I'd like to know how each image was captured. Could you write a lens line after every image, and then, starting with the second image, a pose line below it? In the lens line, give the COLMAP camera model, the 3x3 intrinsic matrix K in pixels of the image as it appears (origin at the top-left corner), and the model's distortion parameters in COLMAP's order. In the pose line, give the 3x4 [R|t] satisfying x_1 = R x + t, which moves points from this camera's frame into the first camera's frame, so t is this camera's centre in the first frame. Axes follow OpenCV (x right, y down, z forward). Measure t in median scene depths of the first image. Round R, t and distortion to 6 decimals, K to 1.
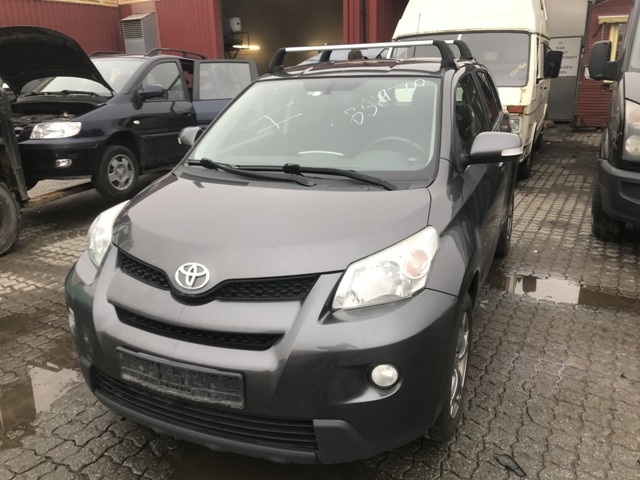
lens RADIAL K [[526.6, 0, 320.5], [0, 526.6, 240.0], [0, 0, 1]] dist [0.036075, 0.002242]
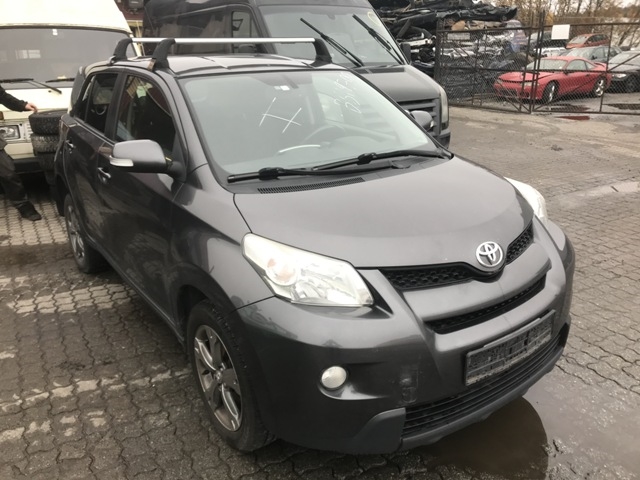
lens RADIAL K [[526.6, 0, 320.0], [0, 526.6, 239.3], [0, 0, 1]] dist [0.036075, 0.002242]
pose [[0.501697, -0.271387, 0.821371, -0.971367], [0.277142, 0.949890, 0.144571, -0.157124], [-0.819447, 0.155106, 0.551770, 0.526988]]
